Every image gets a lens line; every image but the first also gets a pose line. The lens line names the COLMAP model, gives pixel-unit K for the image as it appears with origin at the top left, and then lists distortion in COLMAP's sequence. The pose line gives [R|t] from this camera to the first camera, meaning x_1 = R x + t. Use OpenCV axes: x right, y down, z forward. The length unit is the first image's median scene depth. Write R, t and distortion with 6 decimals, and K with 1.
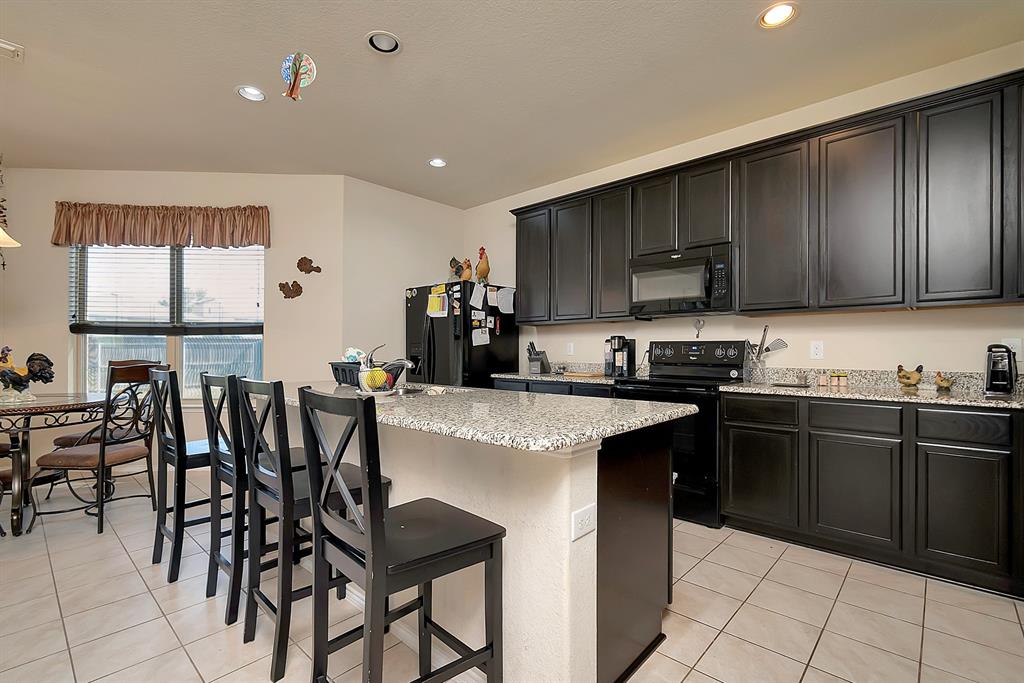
lens RADIAL K [[464.6, 0, 514.9], [0, 464.6, 351.5], [0, 0, 1]] dist [0.000422, -0.000060]
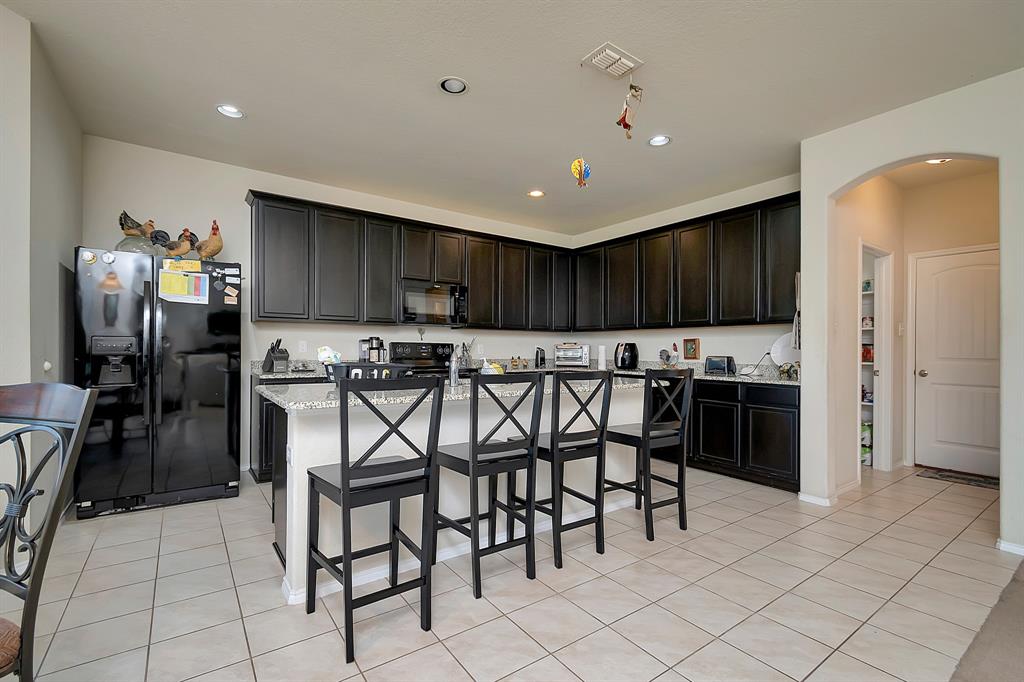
lens RADIAL K [[466.7, 0, 541.7], [0, 466.7, 354.2], [0, 0, 1]] dist [0.000876, 0.000077]
pose [[0.169039, -0.006637, 0.985587, -0.823445], [0.001679, 0.999978, 0.006446, 0.003944], [-0.985608, 0.000565, 0.169046, 0.325806]]
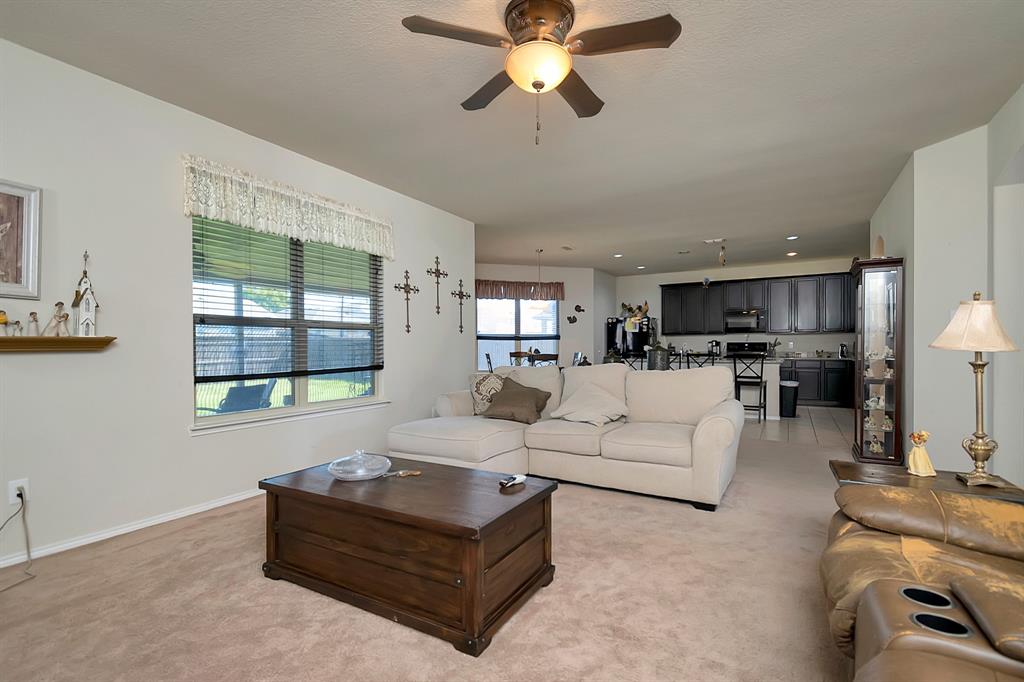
lens RADIAL K [[474.8, 0, 511.2], [0, 474.8, 348.7], [0, 0, 1]] dist [0.002206, 0.000221]
pose [[0.976874, -0.010331, 0.213565, -1.261651], [0.010125, 0.999947, 0.002059, -0.003611], [-0.213575, 0.000150, 0.976927, -1.146394]]
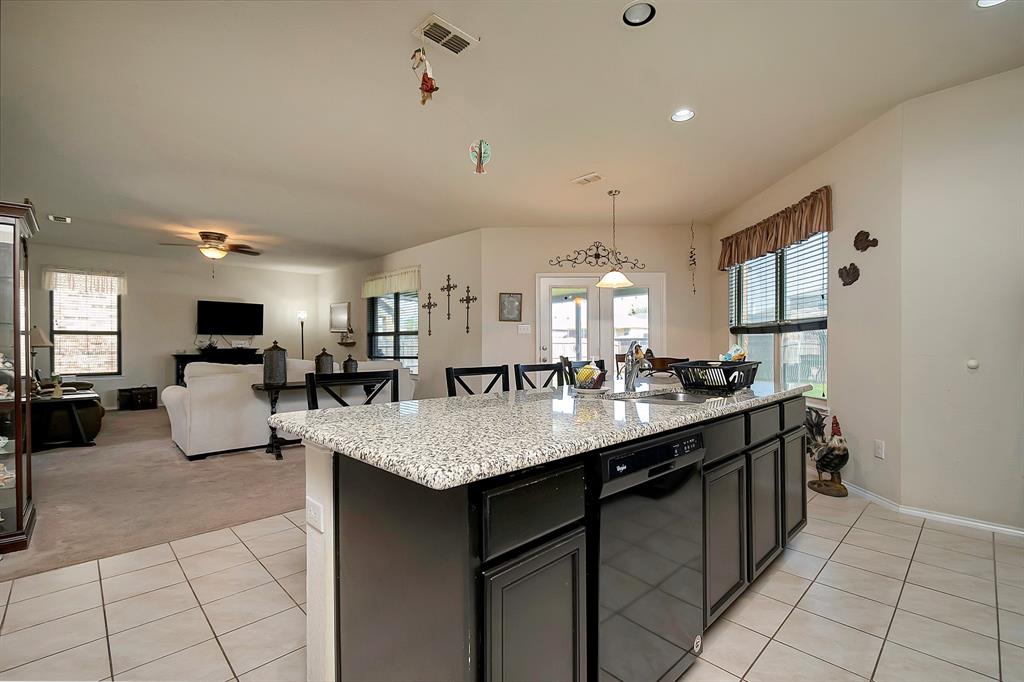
lens RADIAL K [[450.0, 0, 512.0], [0, 450.0, 341.0], [0, 0, 1]] dist [0.001364, 0.000126]
pose [[-0.053598, -0.015425, -0.998443, 0.361707], [-0.003773, 0.999877, -0.015245, 0.001257], [0.998555, 0.002950, -0.053650, 0.444808]]
